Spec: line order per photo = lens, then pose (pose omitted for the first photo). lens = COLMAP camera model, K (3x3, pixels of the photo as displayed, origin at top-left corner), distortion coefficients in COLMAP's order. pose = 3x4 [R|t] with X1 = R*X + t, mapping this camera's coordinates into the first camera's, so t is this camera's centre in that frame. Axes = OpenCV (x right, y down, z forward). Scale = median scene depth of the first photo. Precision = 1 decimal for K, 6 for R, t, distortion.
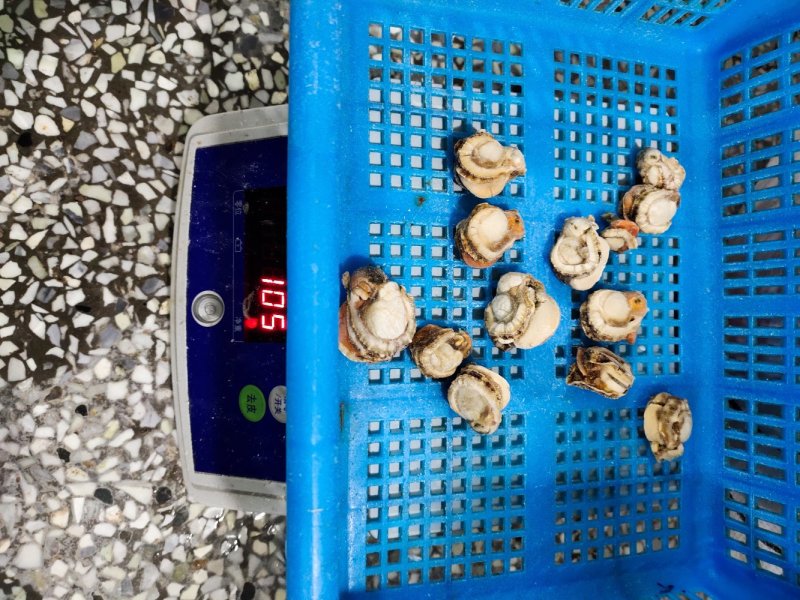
lens RADIAL K [[636.7, 0, 394.3], [0, 636.7, 284.4], [0, 0, 1]] dist [0.035652, -0.054576]
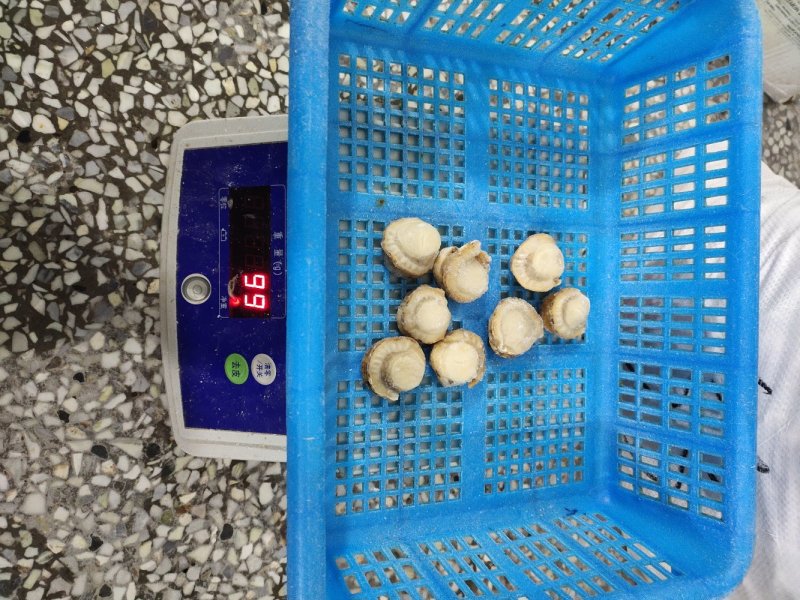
lens RADIAL K [[636.7, 0, 397.2], [0, 636.7, 289.0], [0, 0, 1]] dist [0.035652, -0.054576]
pose [[0.995566, 0.004499, 0.093962, -0.032818], [-0.008422, 0.999107, 0.041401, -0.012328], [-0.093692, -0.042009, 0.994715, -0.177482]]
